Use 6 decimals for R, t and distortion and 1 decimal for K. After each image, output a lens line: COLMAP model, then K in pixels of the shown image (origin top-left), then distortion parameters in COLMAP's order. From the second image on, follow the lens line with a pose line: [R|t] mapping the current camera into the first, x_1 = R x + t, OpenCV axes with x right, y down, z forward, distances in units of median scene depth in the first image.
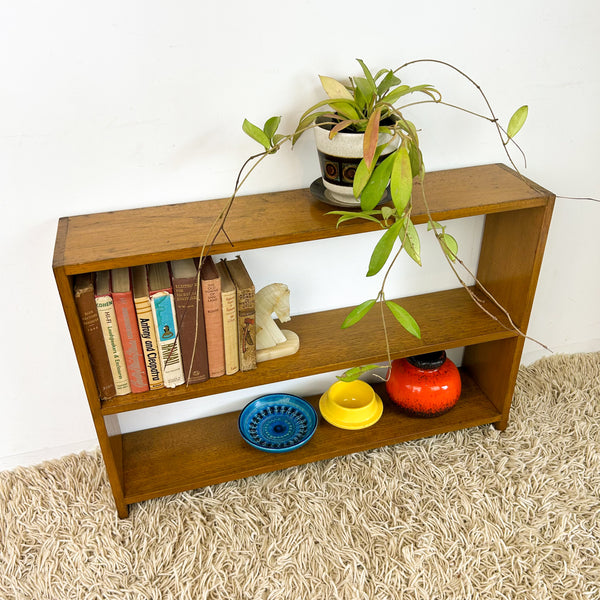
lens RADIAL K [[601.6, 0, 303.2], [0, 601.6, 298.5], [0, 0, 1]] dist [0.093673, -0.179678]
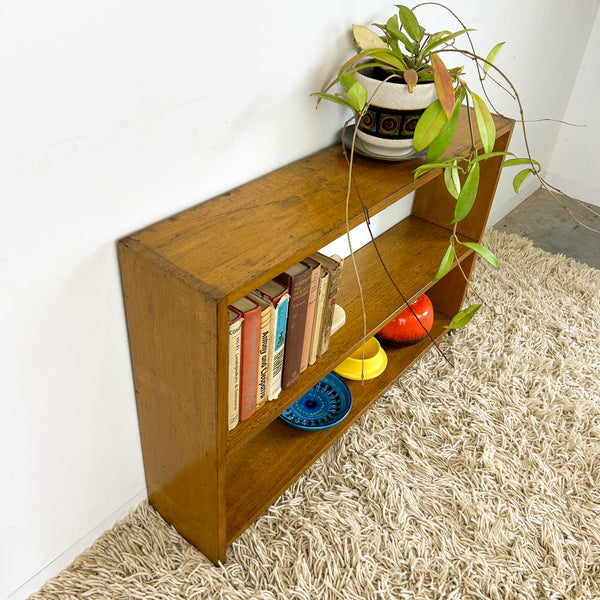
lens RADIAL K [[600.1, 0, 306.0], [0, 600.1, 293.2], [0, 0, 1]] dist [0.089408, -0.166643]
pose [[0.812392, -0.281366, 0.510738, -0.597759], [0.231612, 0.959527, 0.160198, -0.133362], [-0.535141, -0.011851, 0.844680, 0.242315]]
